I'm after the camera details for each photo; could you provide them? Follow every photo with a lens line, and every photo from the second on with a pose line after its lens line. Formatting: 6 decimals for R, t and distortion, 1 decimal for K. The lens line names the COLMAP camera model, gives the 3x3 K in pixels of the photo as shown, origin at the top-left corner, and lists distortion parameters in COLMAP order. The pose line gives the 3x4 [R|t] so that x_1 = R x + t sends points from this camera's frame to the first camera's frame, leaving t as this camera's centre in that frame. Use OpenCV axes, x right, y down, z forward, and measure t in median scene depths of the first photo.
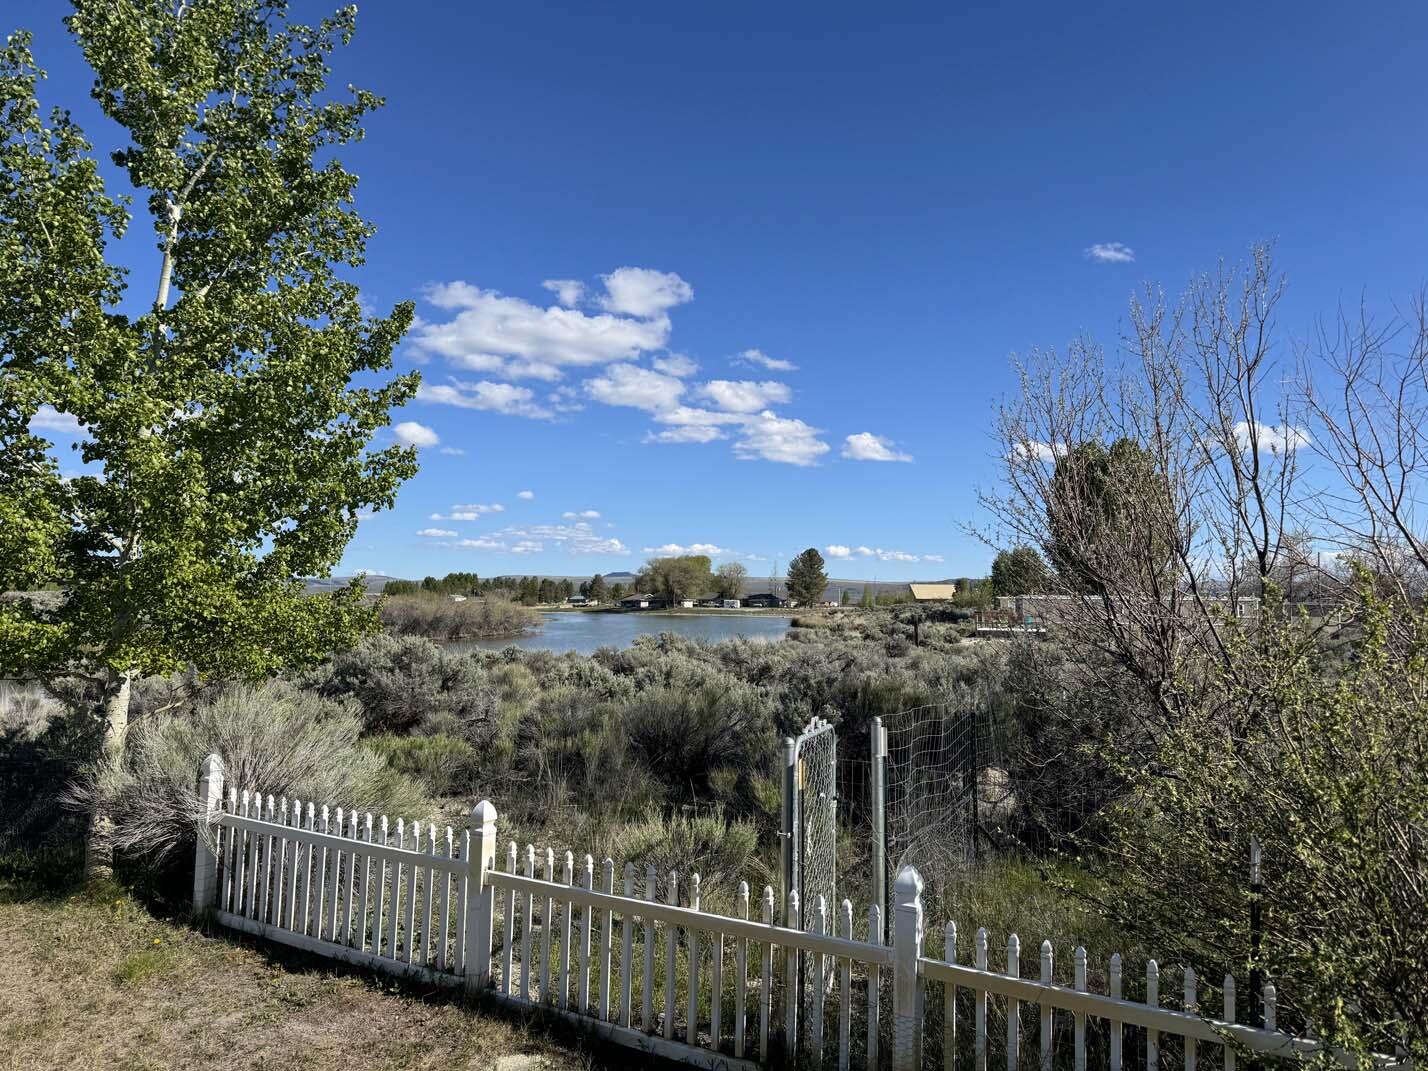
lens RADIAL K [[994.8, 0, 719.5], [0, 994.8, 532.3], [0, 0, 1]] dist [-0.000980, -0.005413]
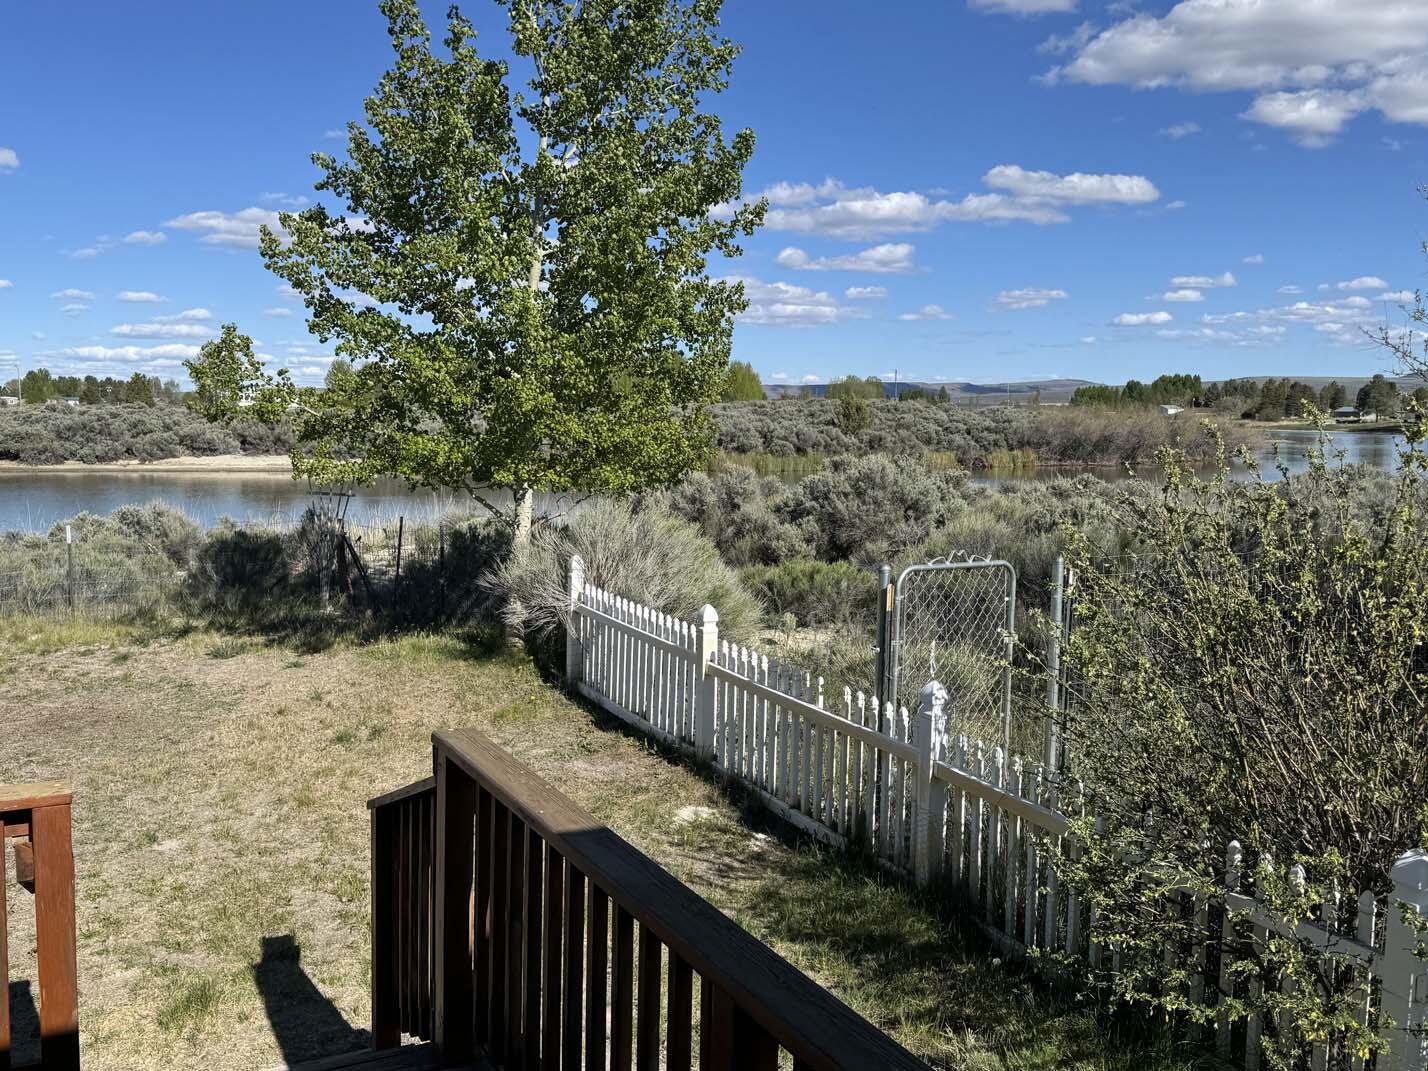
lens RADIAL K [[1314.1, 0, 716.5], [0, 1314.1, 533.0], [0, 0, 1]] dist [0.053940, 0.000000]
pose [[0.829930, 0.056913, -0.554956, 0.413238], [0.031962, 0.988298, 0.149152, -0.027615], [0.556951, -0.141523, 0.818399, -0.160038]]
